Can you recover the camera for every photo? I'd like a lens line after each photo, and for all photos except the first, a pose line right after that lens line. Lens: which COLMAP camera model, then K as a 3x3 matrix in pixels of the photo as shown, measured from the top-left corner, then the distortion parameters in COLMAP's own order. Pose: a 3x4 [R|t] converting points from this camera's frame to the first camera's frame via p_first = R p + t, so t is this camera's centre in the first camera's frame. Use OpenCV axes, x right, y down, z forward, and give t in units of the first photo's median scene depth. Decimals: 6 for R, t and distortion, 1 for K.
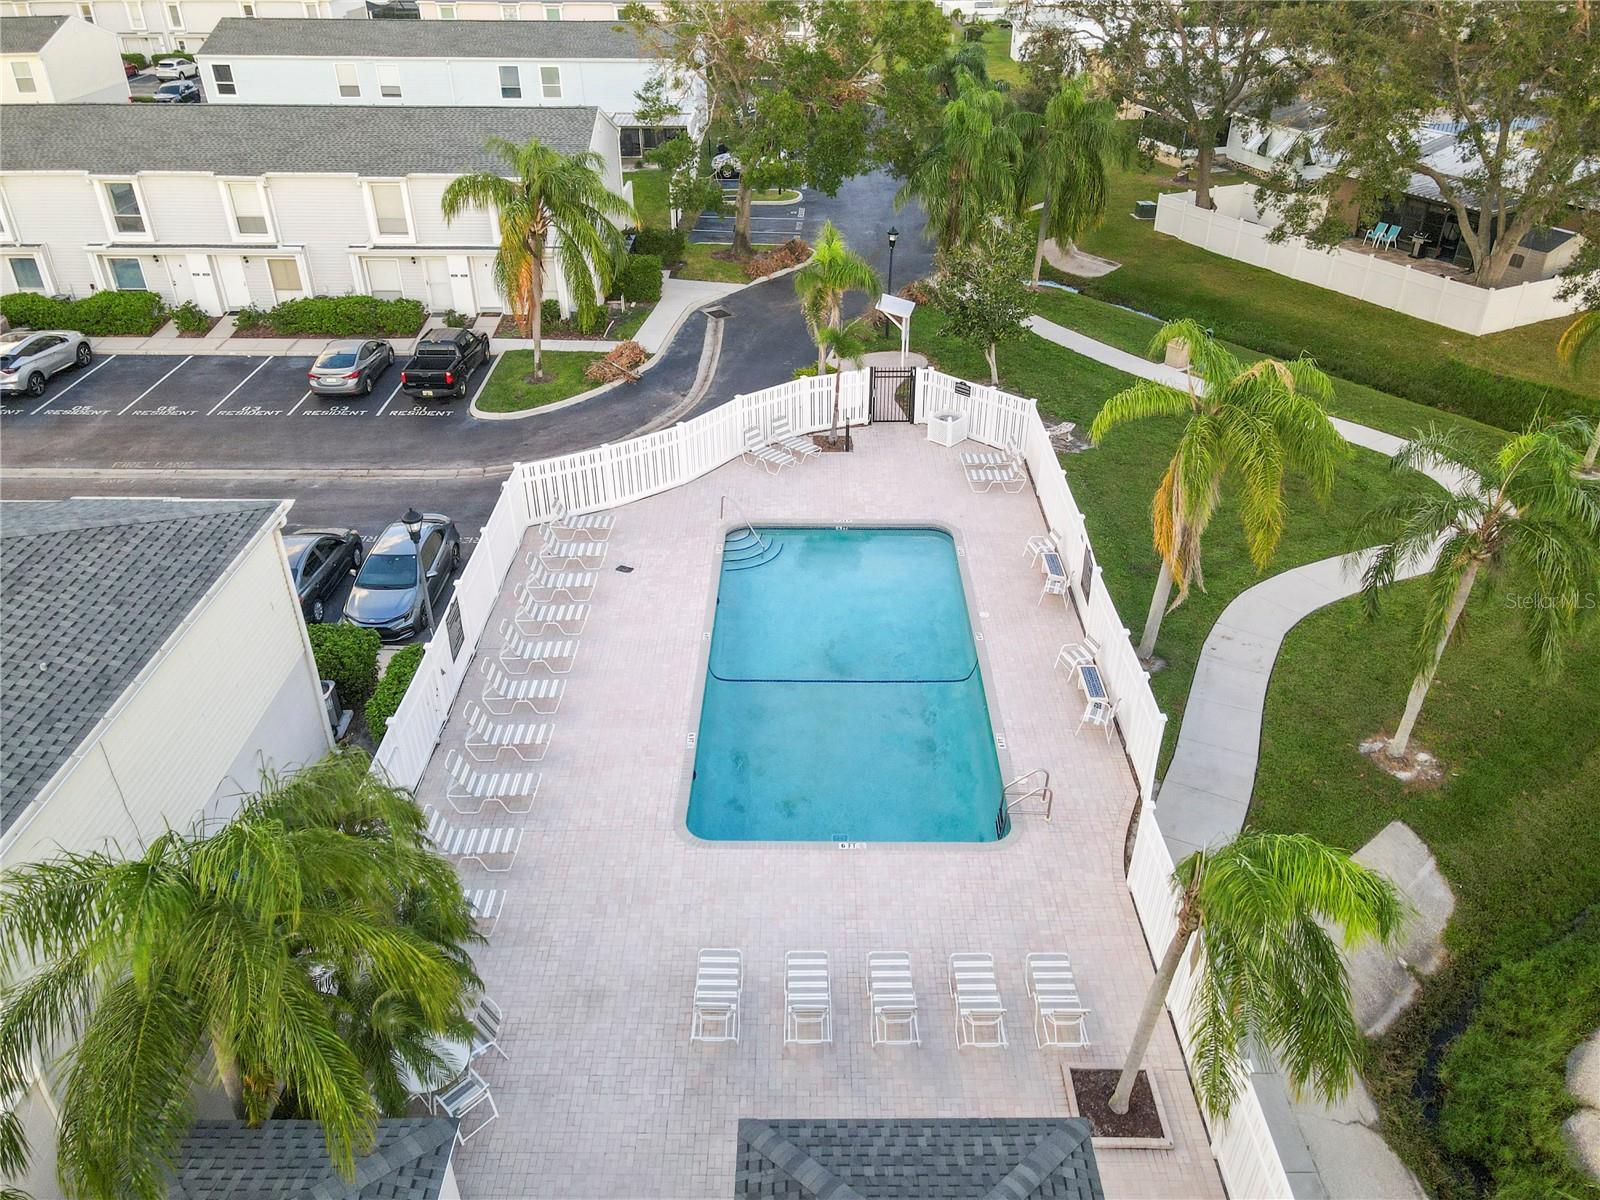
lens RADIAL K [[1154.1, 0, 800.0], [0, 1154.1, 600.0], [0, 0, 1]] dist [0.085336, -0.000226]
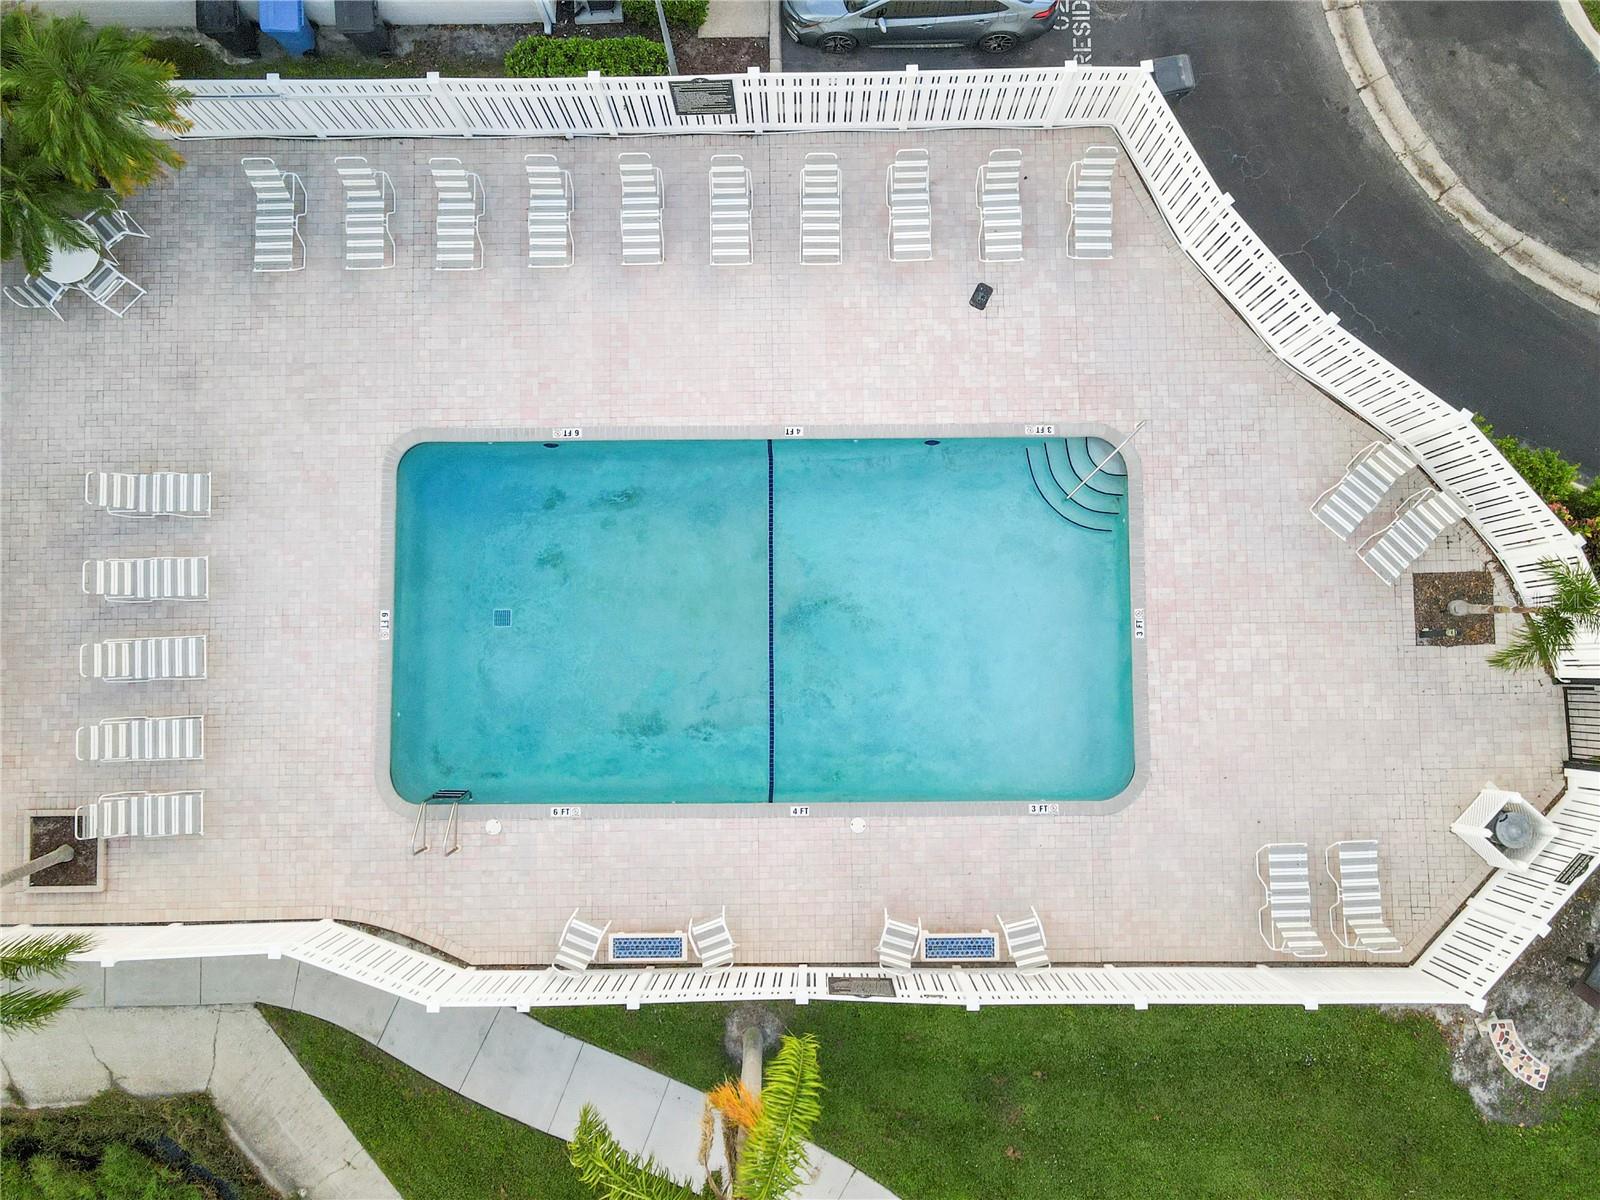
lens RADIAL K [[1154.1, 0, 800.0], [0, 1154.1, 600.0], [0, 0, 1]] dist [0.085336, -0.000226]
pose [[0.020499, 0.996992, -0.074750, 0.087679], [-0.526319, 0.074328, 0.847032, -0.642027], [0.850040, 0.021979, 0.526259, 0.679156]]
